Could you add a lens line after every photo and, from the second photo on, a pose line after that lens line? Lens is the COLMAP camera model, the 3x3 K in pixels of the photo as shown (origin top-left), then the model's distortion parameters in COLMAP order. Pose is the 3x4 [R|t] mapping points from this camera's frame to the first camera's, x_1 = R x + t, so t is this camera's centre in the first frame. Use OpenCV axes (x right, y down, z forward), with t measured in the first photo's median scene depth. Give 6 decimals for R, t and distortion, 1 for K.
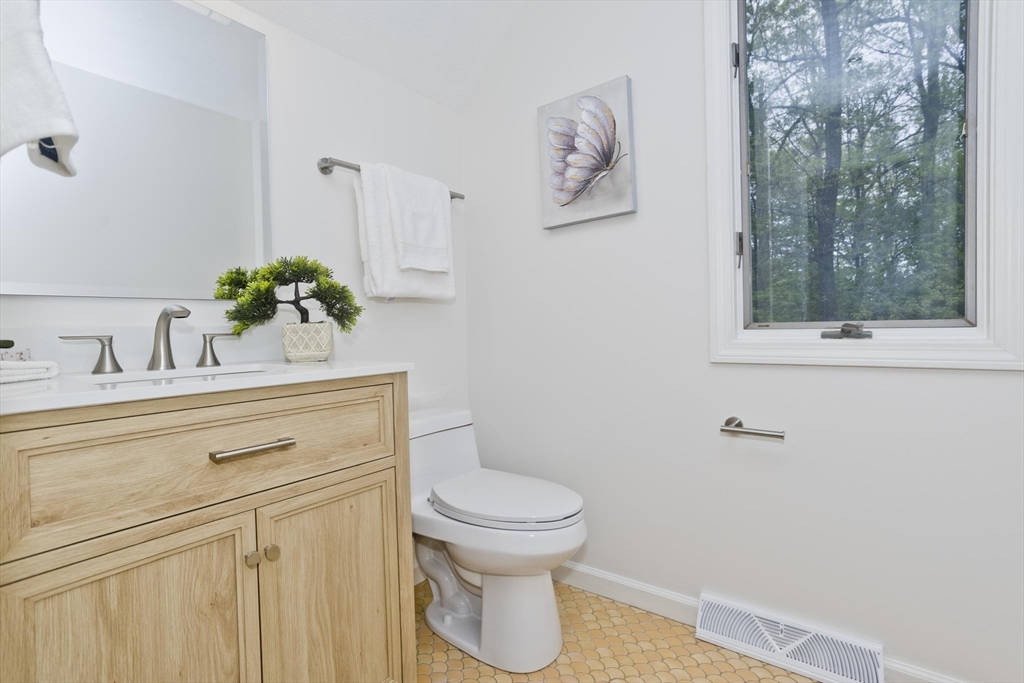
lens RADIAL K [[489.6, 0, 513.6], [0, 489.6, 338.0], [0, 0, 1]] dist [-0.055670, 0.034227]
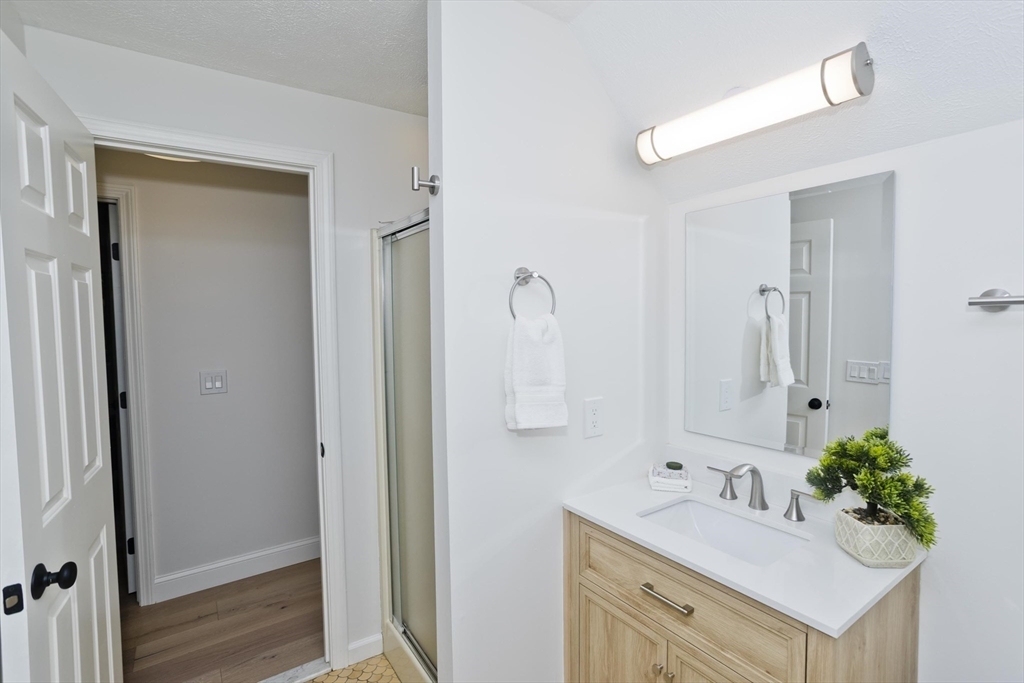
lens RADIAL K [[489.6, 0, 513.6], [0, 489.6, 338.0], [0, 0, 1]] dist [-0.055670, 0.034227]
pose [[-0.349473, 0.061984, -0.934894, 0.938634], [0.003642, 0.997892, 0.064800, -0.661496], [0.936939, 0.019241, -0.348962, 1.147438]]
